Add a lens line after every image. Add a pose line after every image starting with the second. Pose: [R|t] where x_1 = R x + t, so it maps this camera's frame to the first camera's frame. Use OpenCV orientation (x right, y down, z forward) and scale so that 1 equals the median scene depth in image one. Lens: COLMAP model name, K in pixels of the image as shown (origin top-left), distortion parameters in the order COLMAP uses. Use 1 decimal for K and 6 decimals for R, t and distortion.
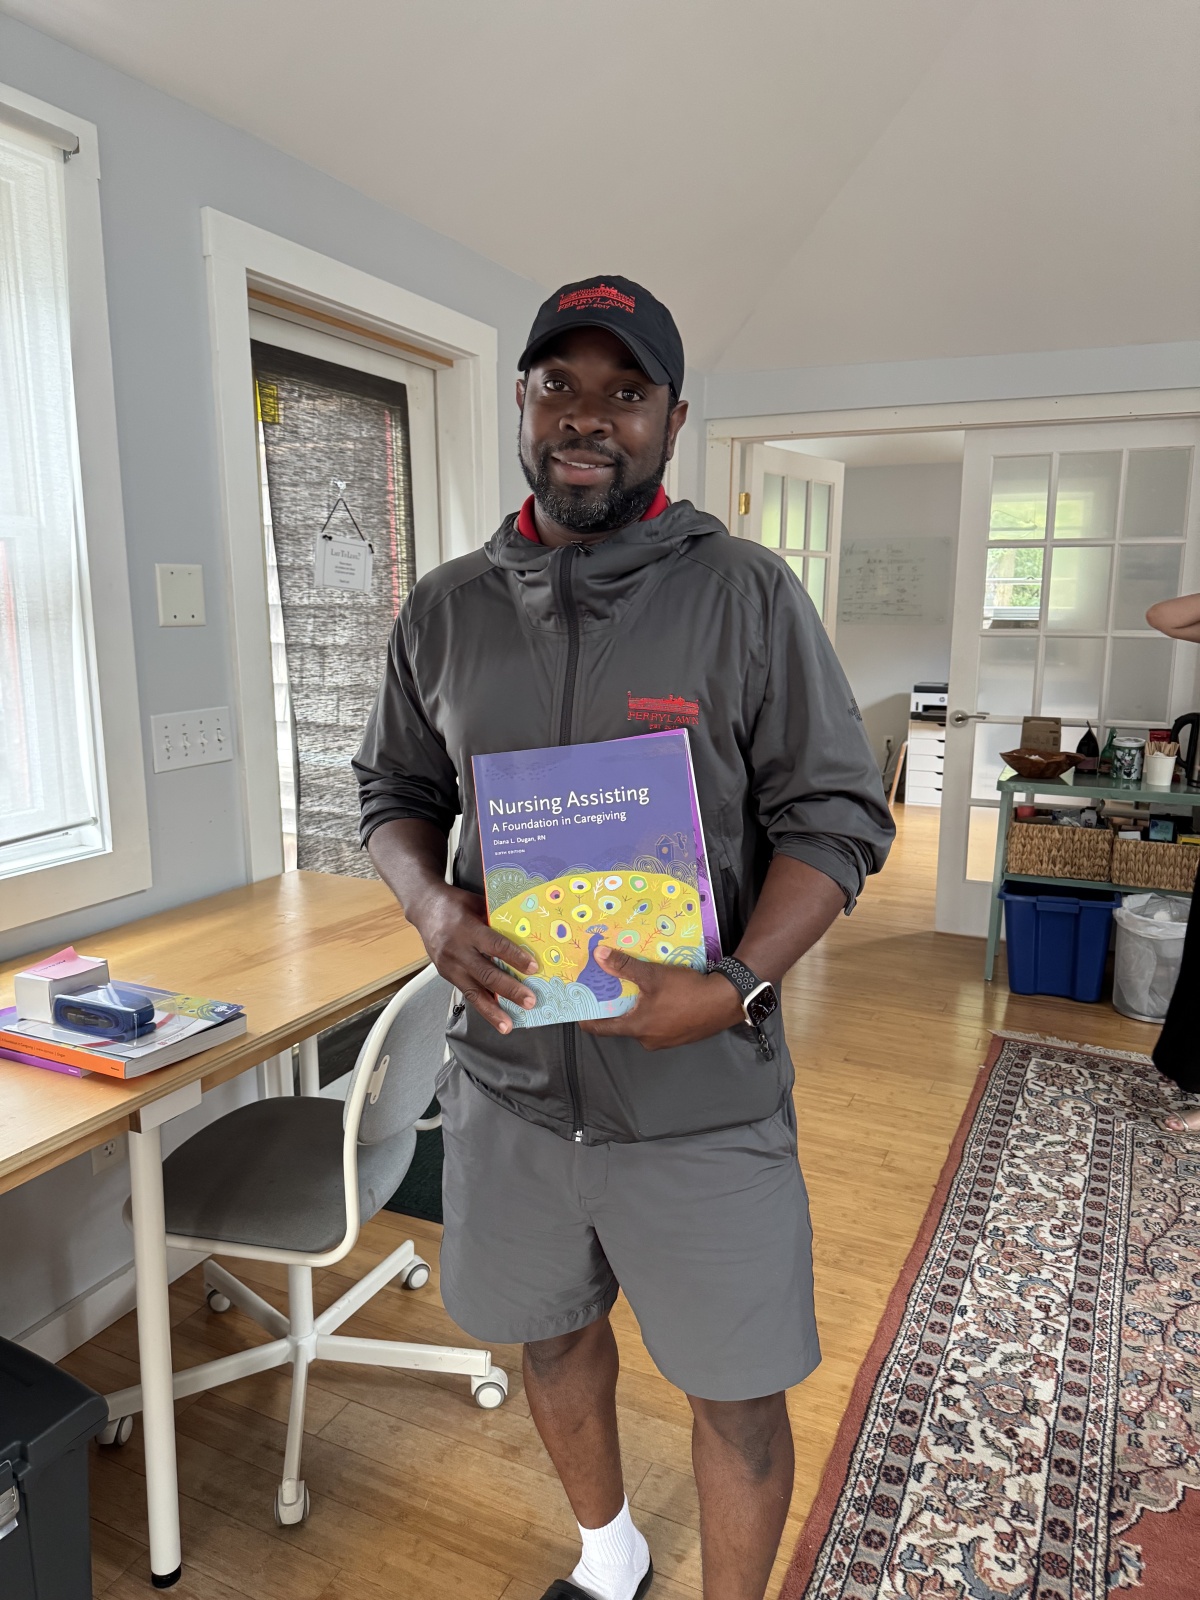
lens RADIAL K [[1140.4, 0, 598.2], [0, 1140.4, 832.9], [0, 0, 1]] dist [-0.002885, -0.000708]
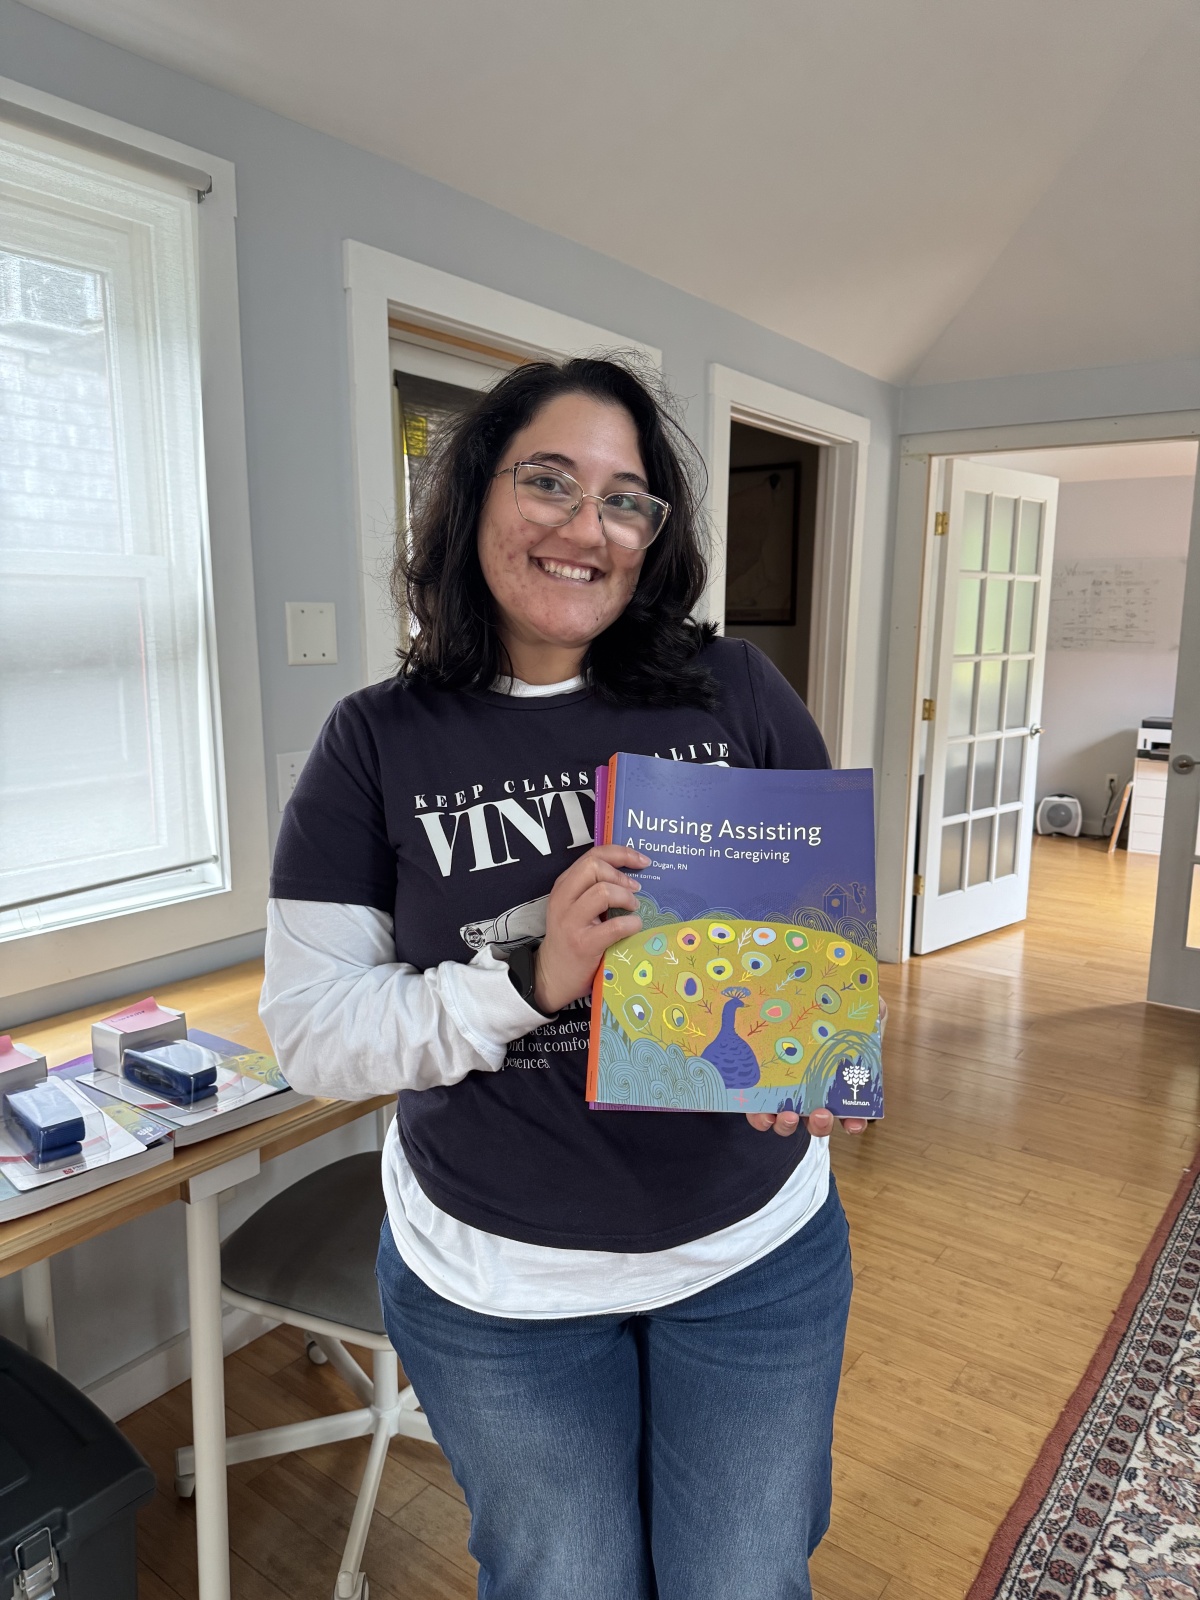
lens RADIAL K [[1140.4, 0, 598.2], [0, 1140.4, 832.9], [0, 0, 1]] dist [-0.002885, -0.000708]
pose [[0.981074, 0.039033, -0.189656, 0.071392], [-0.041245, 0.999119, -0.007728, -0.037343], [0.189187, 0.015404, 0.981820, 0.080770]]
